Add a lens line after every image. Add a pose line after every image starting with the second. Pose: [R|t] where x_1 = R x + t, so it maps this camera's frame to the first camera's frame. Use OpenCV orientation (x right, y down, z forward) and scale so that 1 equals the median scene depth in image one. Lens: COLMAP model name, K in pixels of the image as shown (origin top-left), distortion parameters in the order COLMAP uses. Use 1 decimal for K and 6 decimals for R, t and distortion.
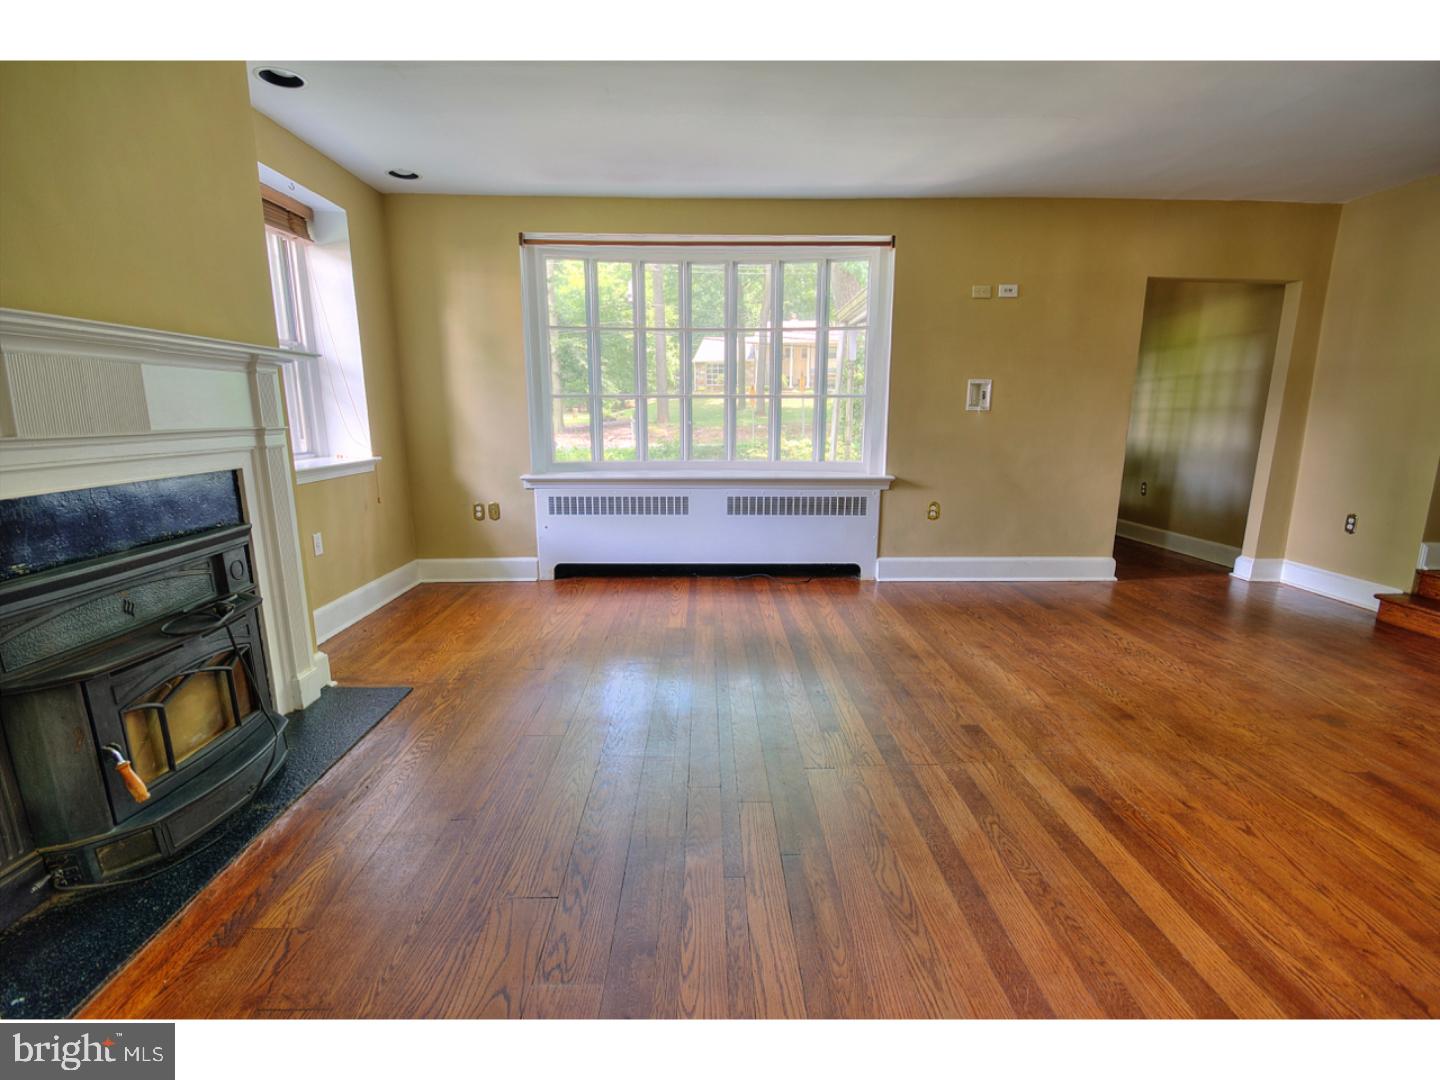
lens RADIAL K [[660.1, 0, 719.0], [0, 660.1, 546.3], [0, 0, 1]] dist [0.003714, 0.000016]
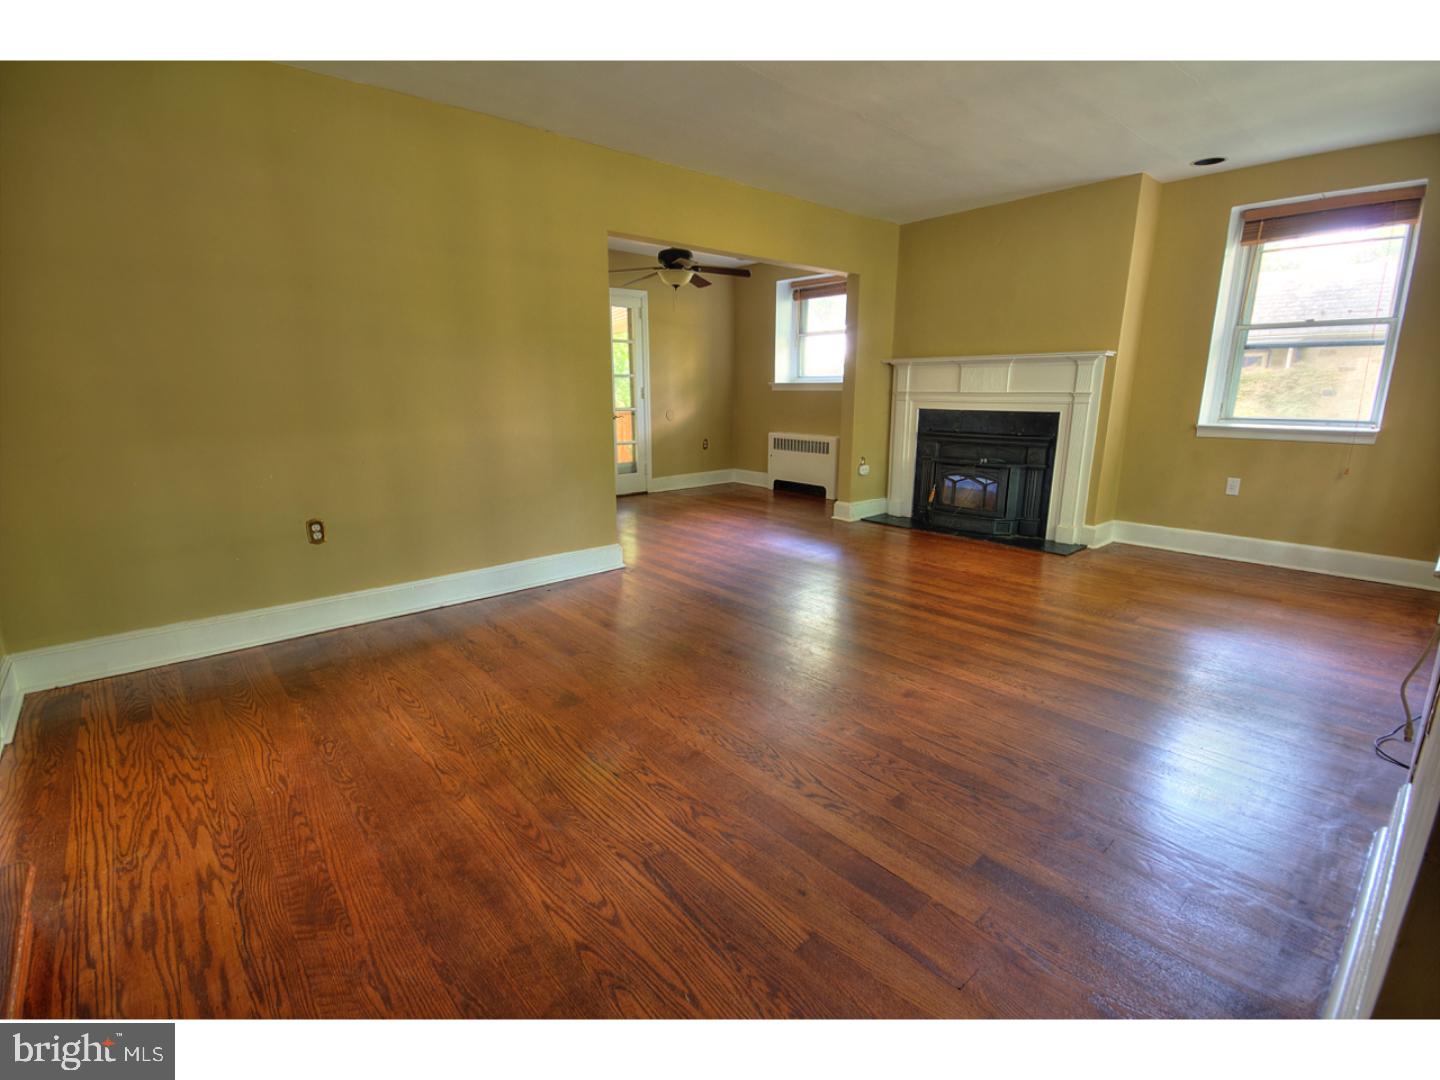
lens RADIAL K [[660.1, 0, 719.4], [0, 660.1, 540.5], [0, 0, 1]] dist [0.003714, 0.000016]
pose [[-0.763242, 0.149587, -0.628559, 0.997272], [-0.125167, 0.920170, 0.370973, -0.261082], [0.633873, 0.361817, -0.683589, 1.284872]]
